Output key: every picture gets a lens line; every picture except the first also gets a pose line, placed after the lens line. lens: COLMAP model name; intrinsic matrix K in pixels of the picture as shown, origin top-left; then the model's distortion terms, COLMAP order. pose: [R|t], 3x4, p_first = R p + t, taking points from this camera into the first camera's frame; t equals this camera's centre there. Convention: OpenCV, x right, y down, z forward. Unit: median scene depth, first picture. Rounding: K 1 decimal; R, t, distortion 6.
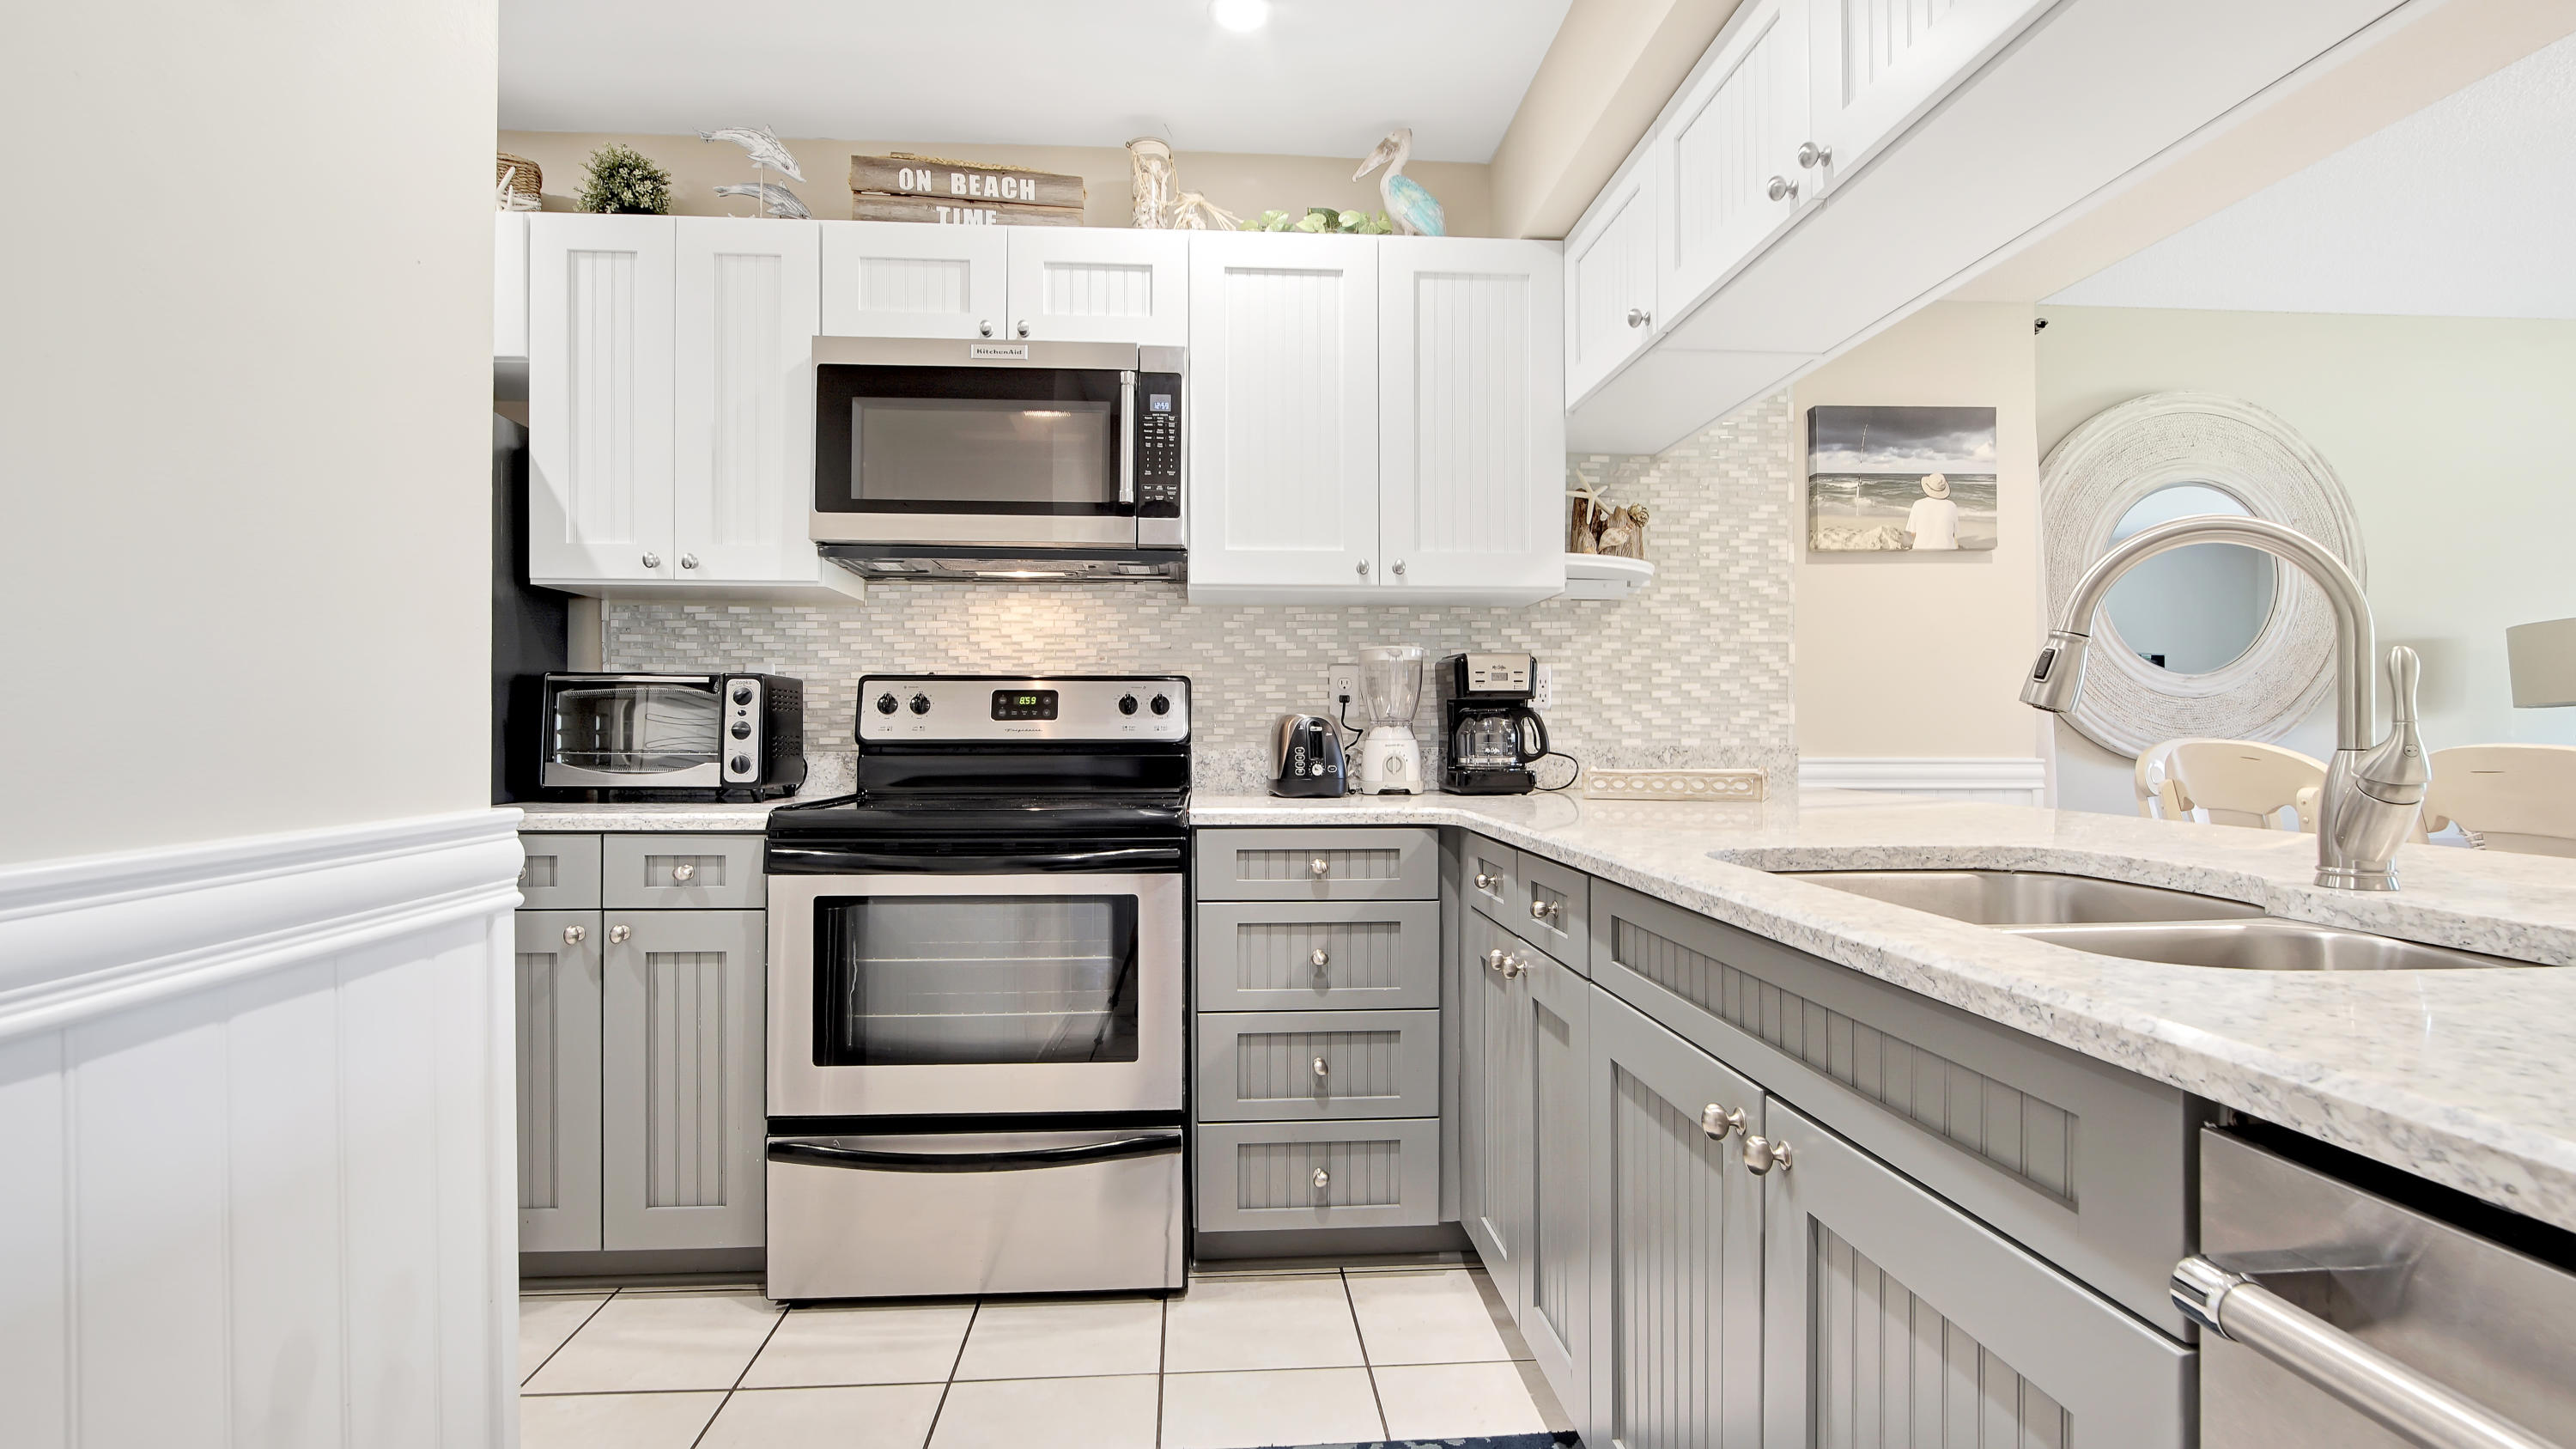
lens RADIAL K [[1146.1, 0, 1285.1], [0, 1146.1, 695.4], [0, 0, 1]] dist [-0.001961, -0.000198]
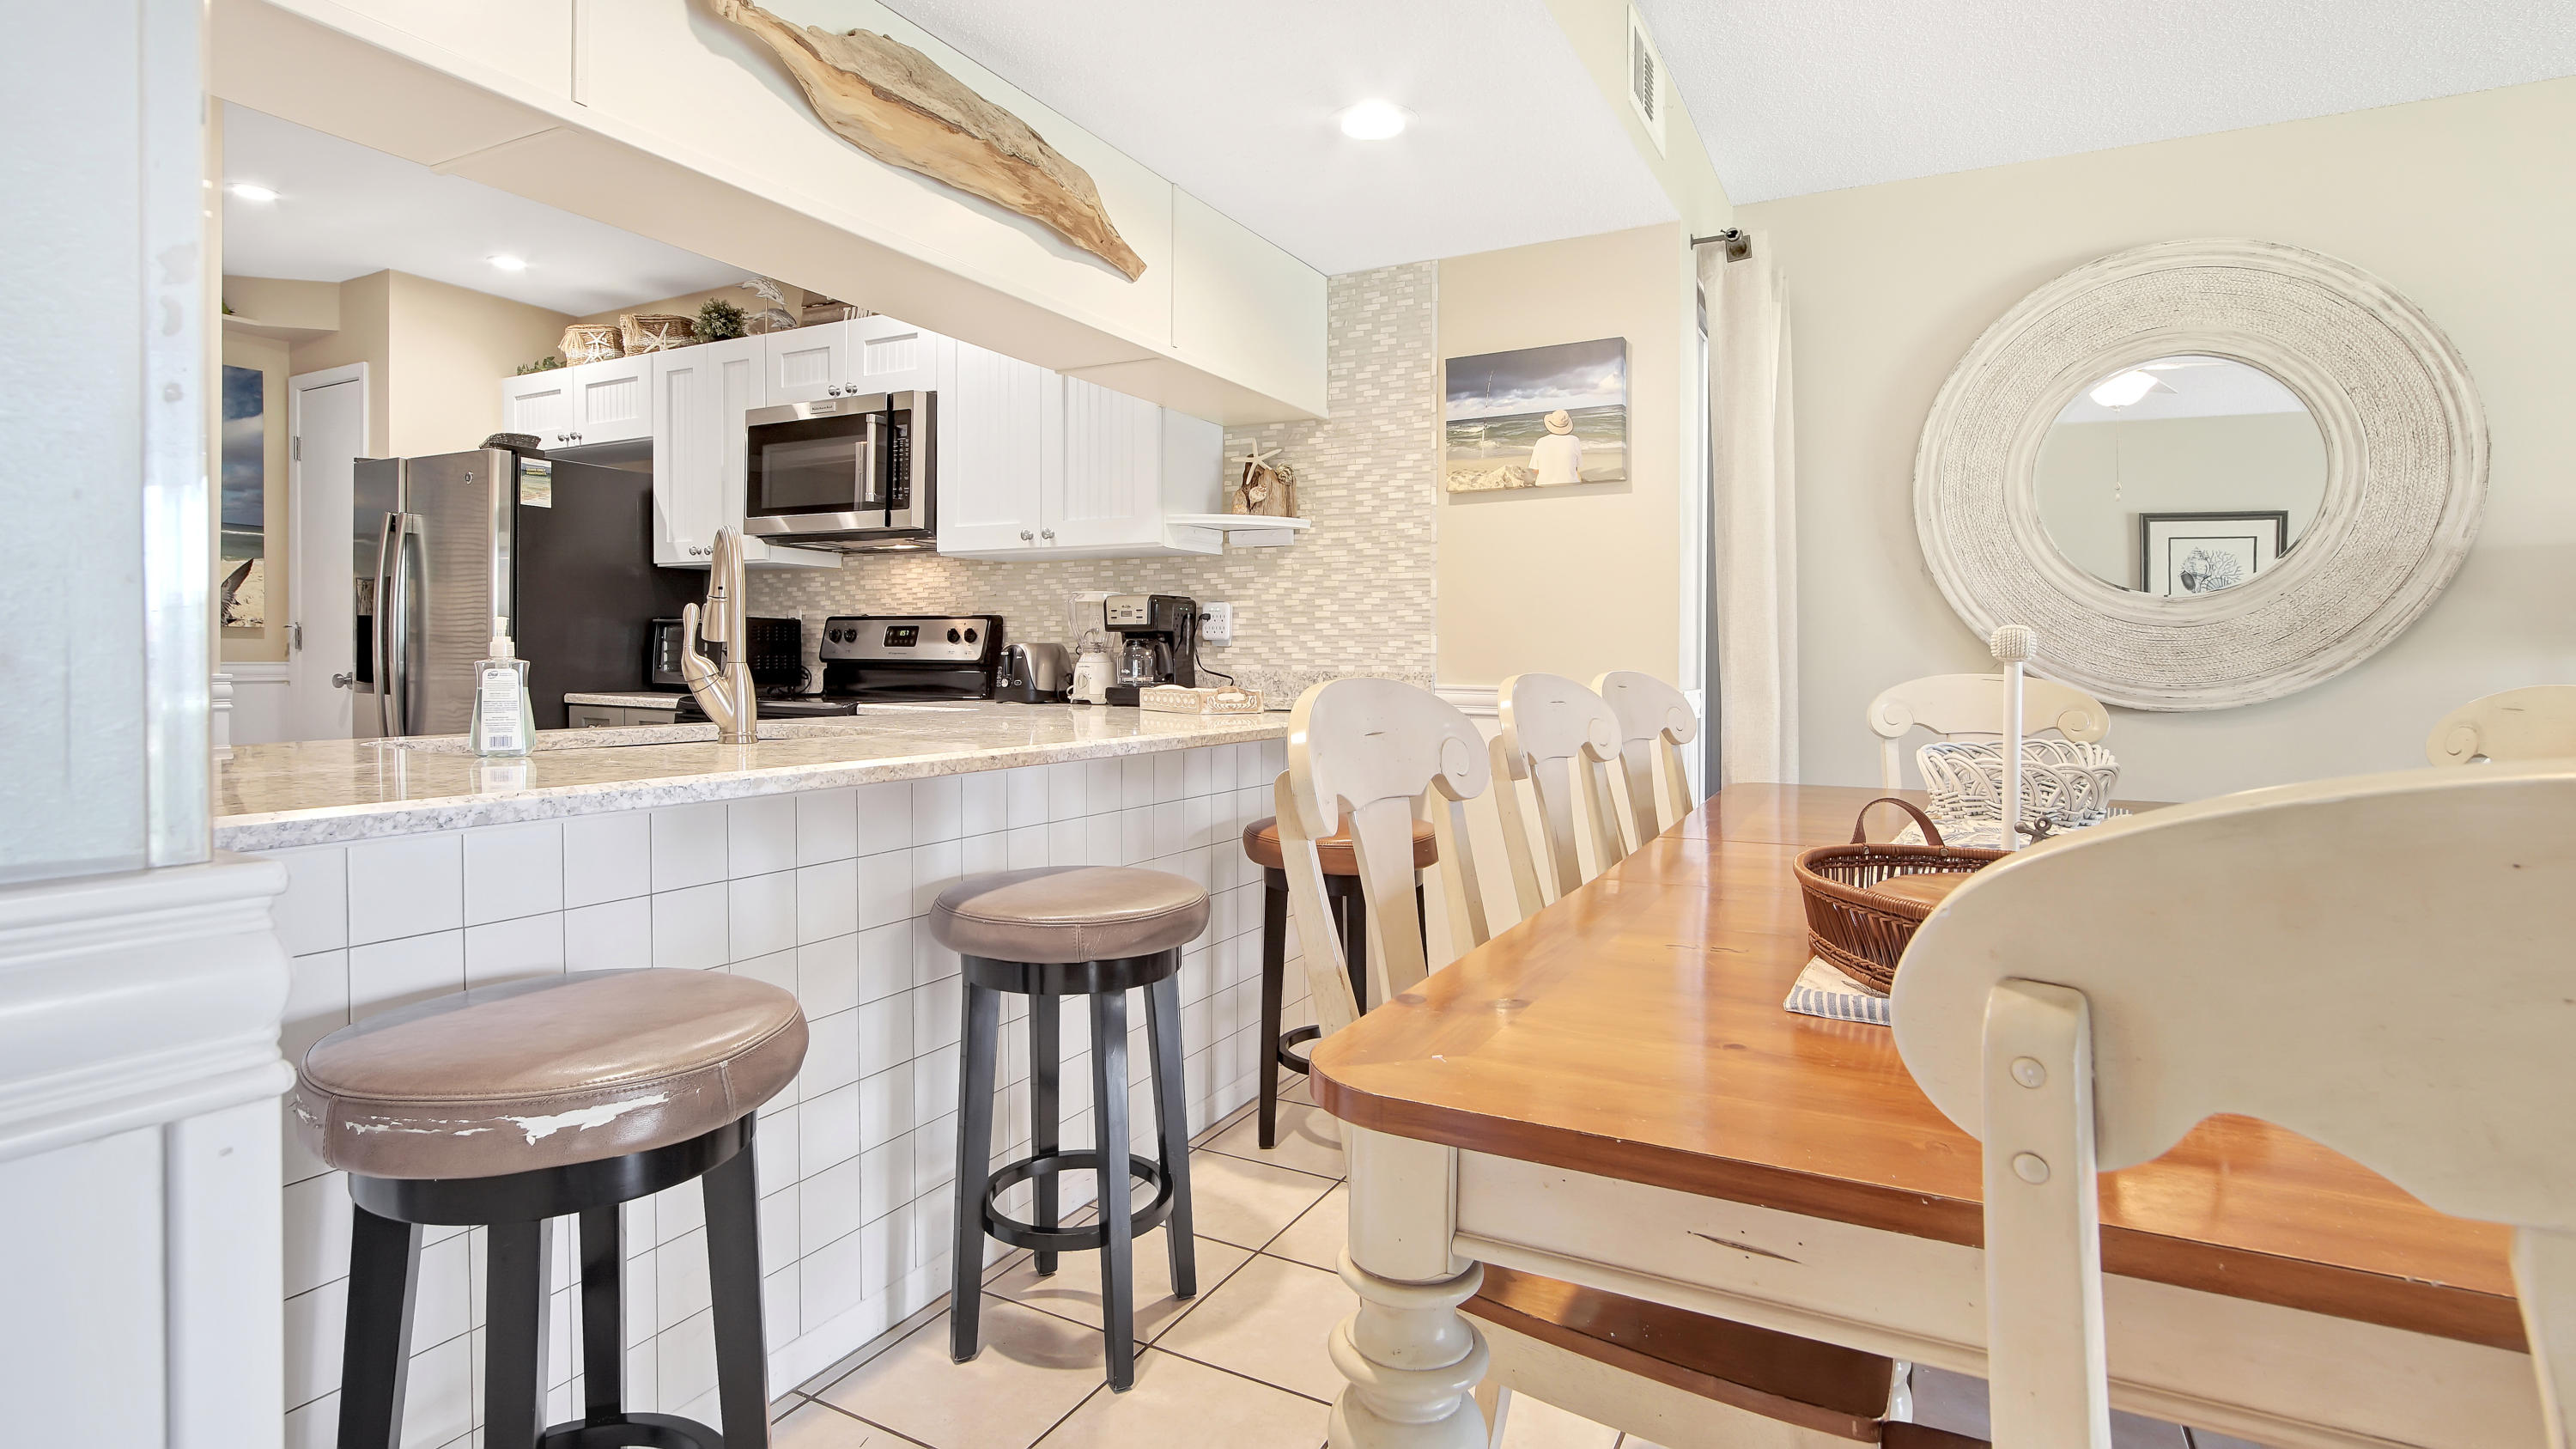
lens RADIAL K [[1234.7, 0, 1297.8], [0, 1234.7, 648.8], [0, 0, 1]] dist [-0.030076, 0.023876]
pose [[0.850476, 0.004482, -0.525994, 0.954946], [0.004502, 0.999865, 0.015799, 0.001860], [0.525994, -0.015804, 0.850342, -0.067447]]
